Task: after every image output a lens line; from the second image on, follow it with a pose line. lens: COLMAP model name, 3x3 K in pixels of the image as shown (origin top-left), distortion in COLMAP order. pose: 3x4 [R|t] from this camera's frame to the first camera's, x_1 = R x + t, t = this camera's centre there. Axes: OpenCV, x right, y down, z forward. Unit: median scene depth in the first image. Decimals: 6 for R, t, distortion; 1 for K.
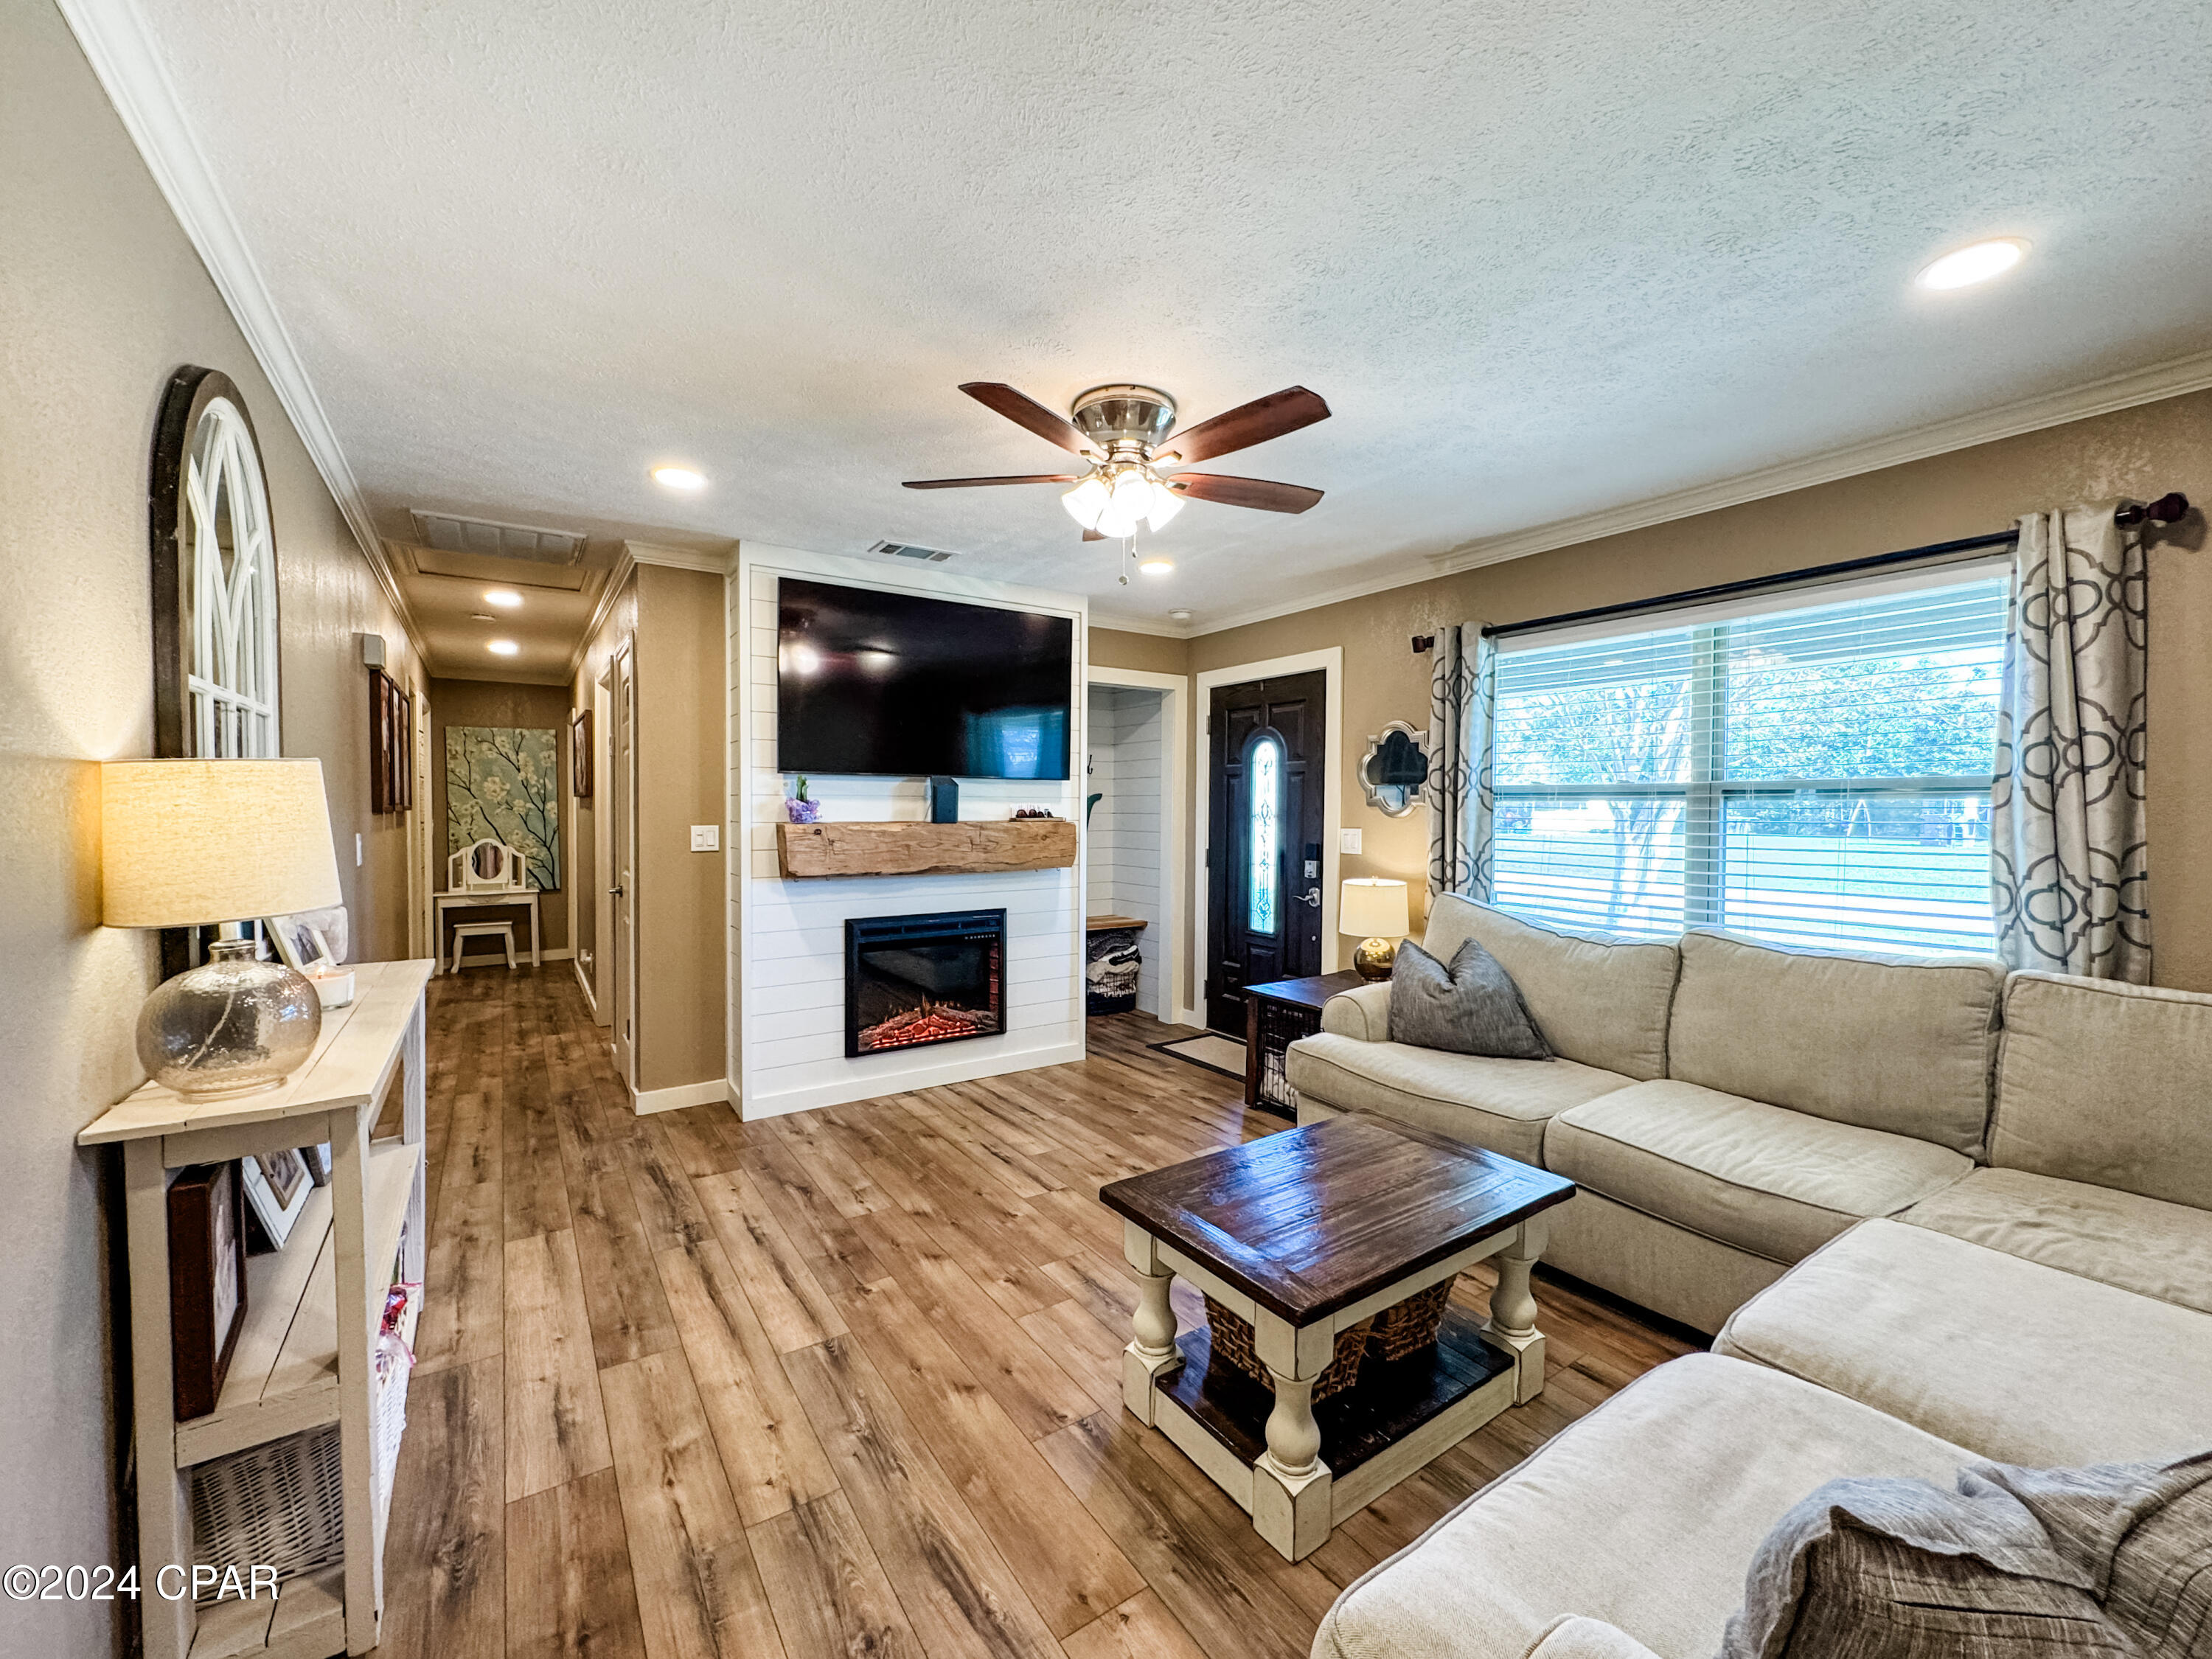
lens RADIAL K [[888.7, 0, 1094.3], [0, 888.7, 830.5], [0, 0, 1]] dist [-0.001822, -0.000384]
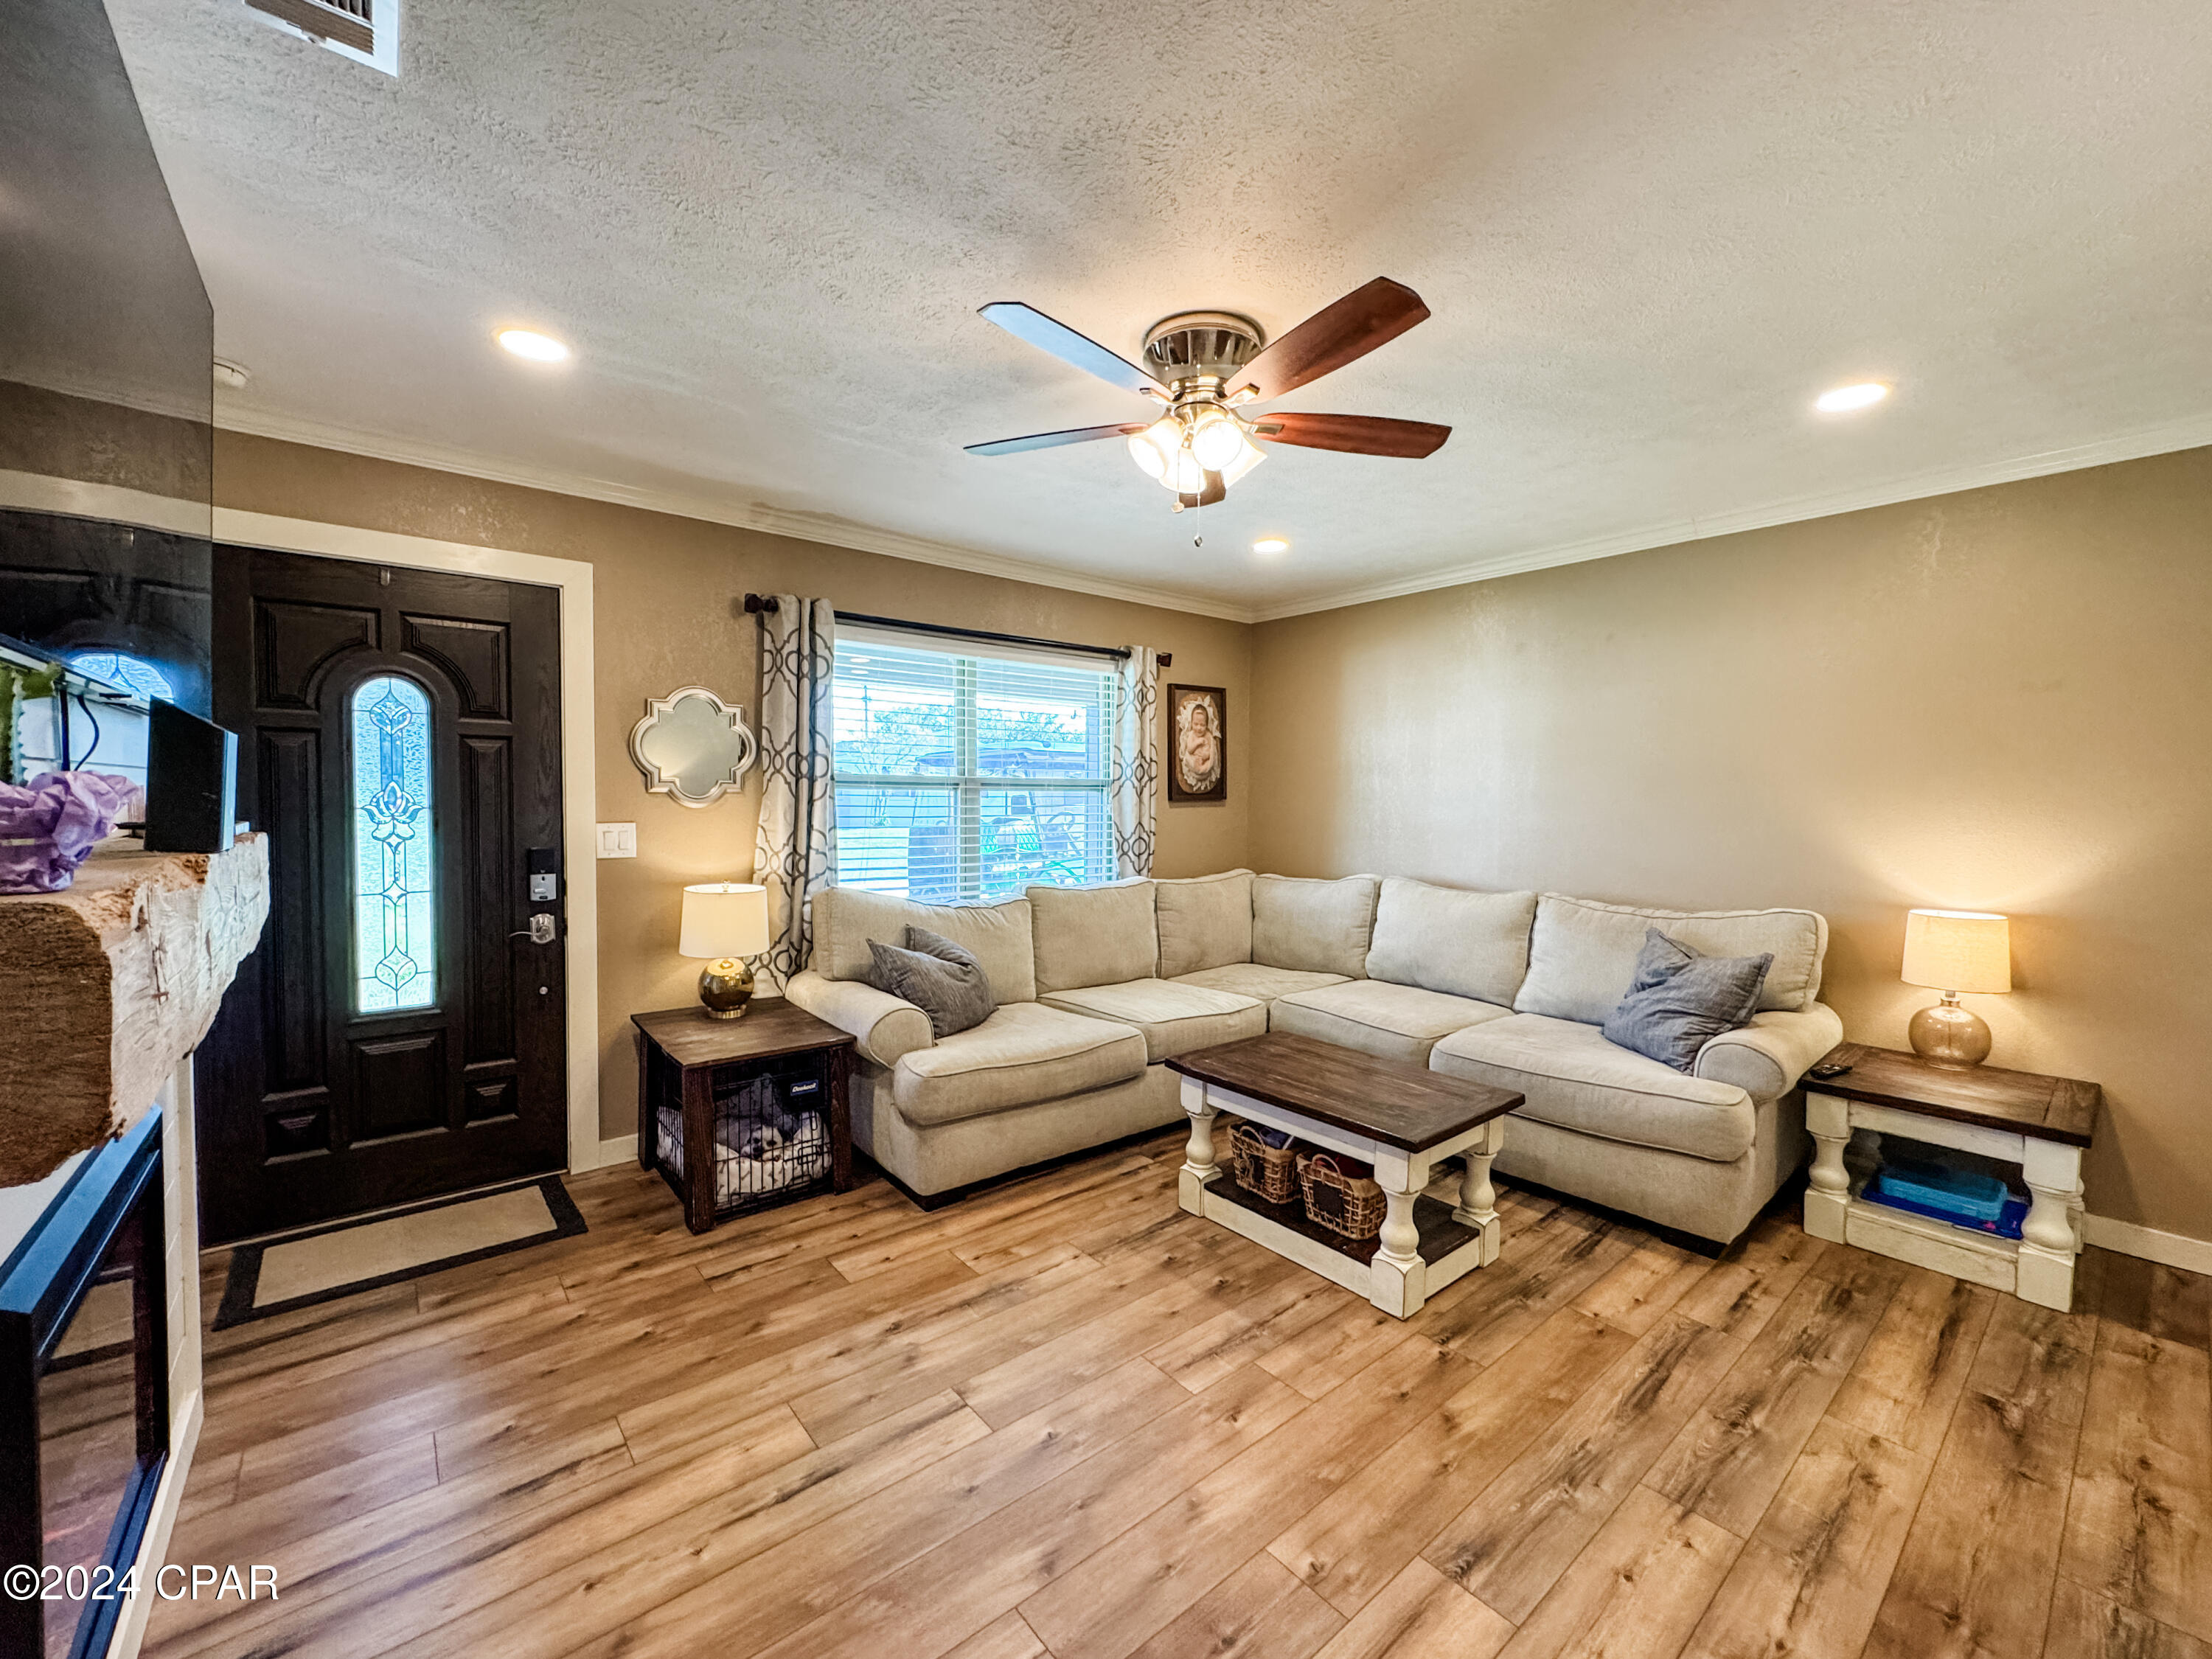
lens RADIAL K [[894.9, 0, 1112.7], [0, 894.9, 831.3], [0, 0, 1]] dist [-0.001779, -0.000207]
pose [[-0.106451, -0.044365, 0.993328, -0.734381], [0.015524, 0.998808, 0.046273, -0.035202], [-0.994197, 0.020346, -0.105635, 1.034822]]
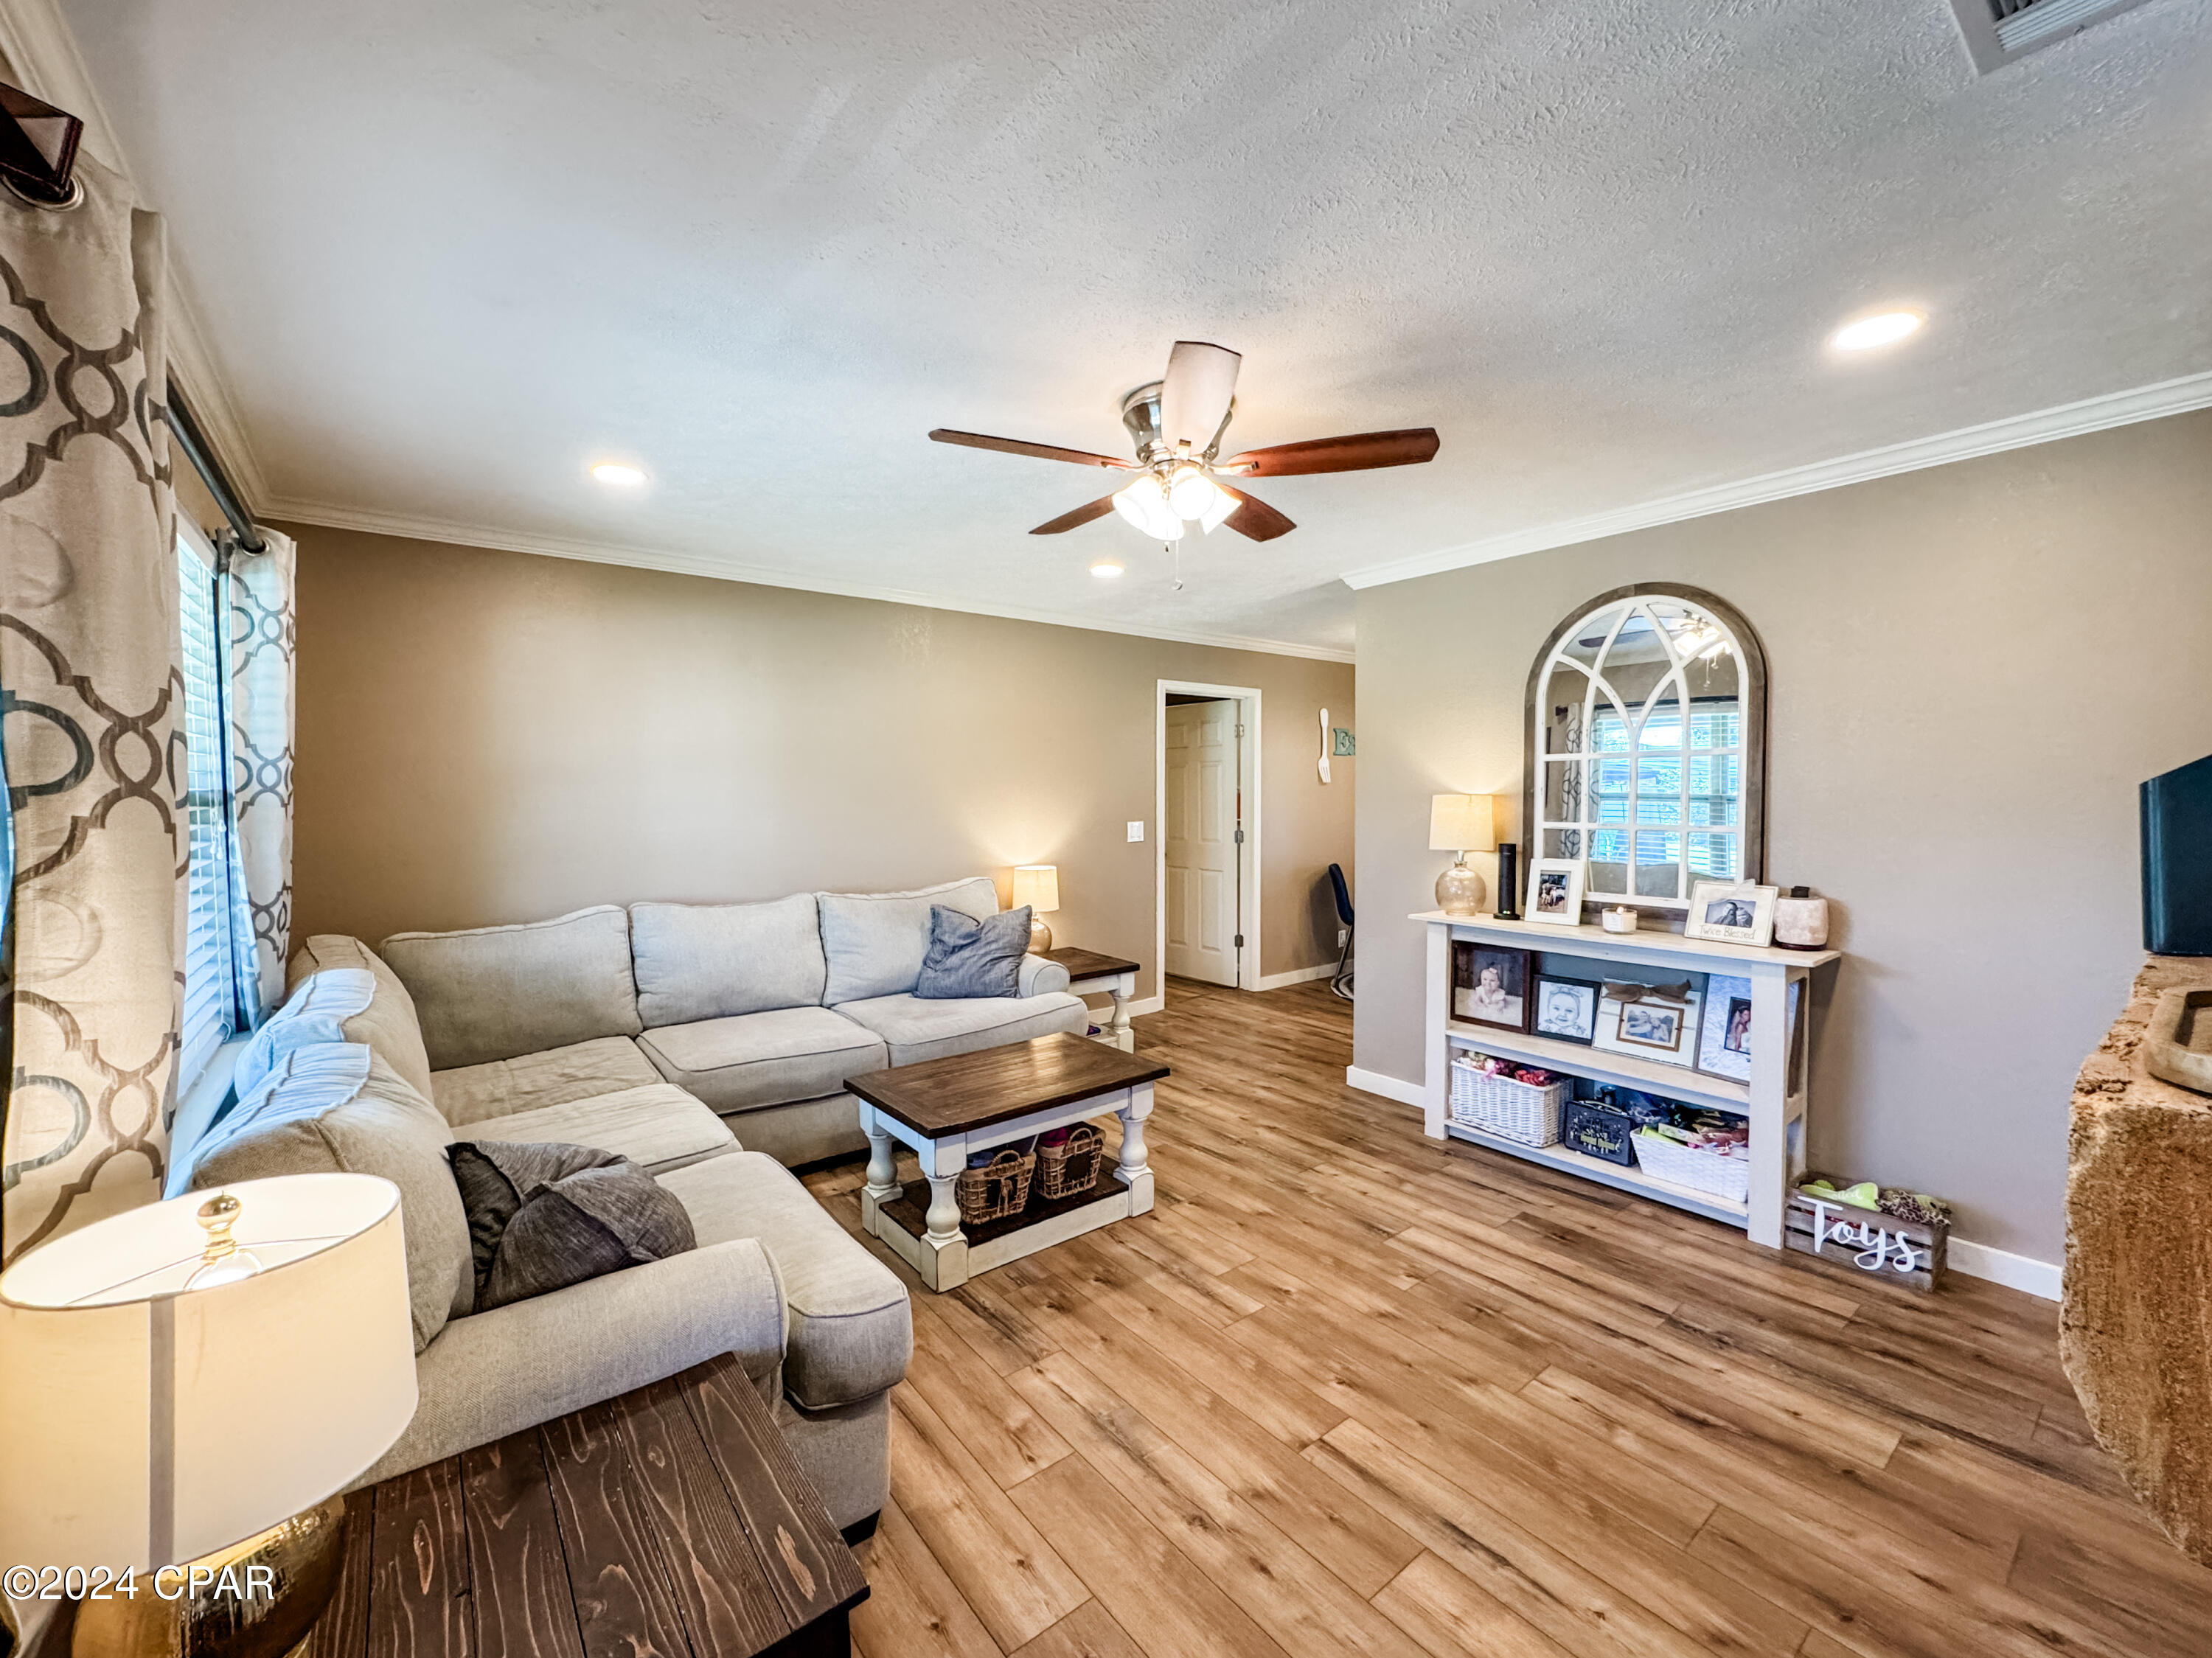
lens RADIAL K [[894.8, 0, 1112.7], [0, 894.8, 830.8], [0, 0, 1]] dist [-0.001779, -0.000207]
pose [[-0.996135, 0.001315, -0.087827, 0.165360], [-0.004677, 0.997675, 0.067984, -0.071716], [0.087712, 0.068132, -0.993813, 1.719051]]
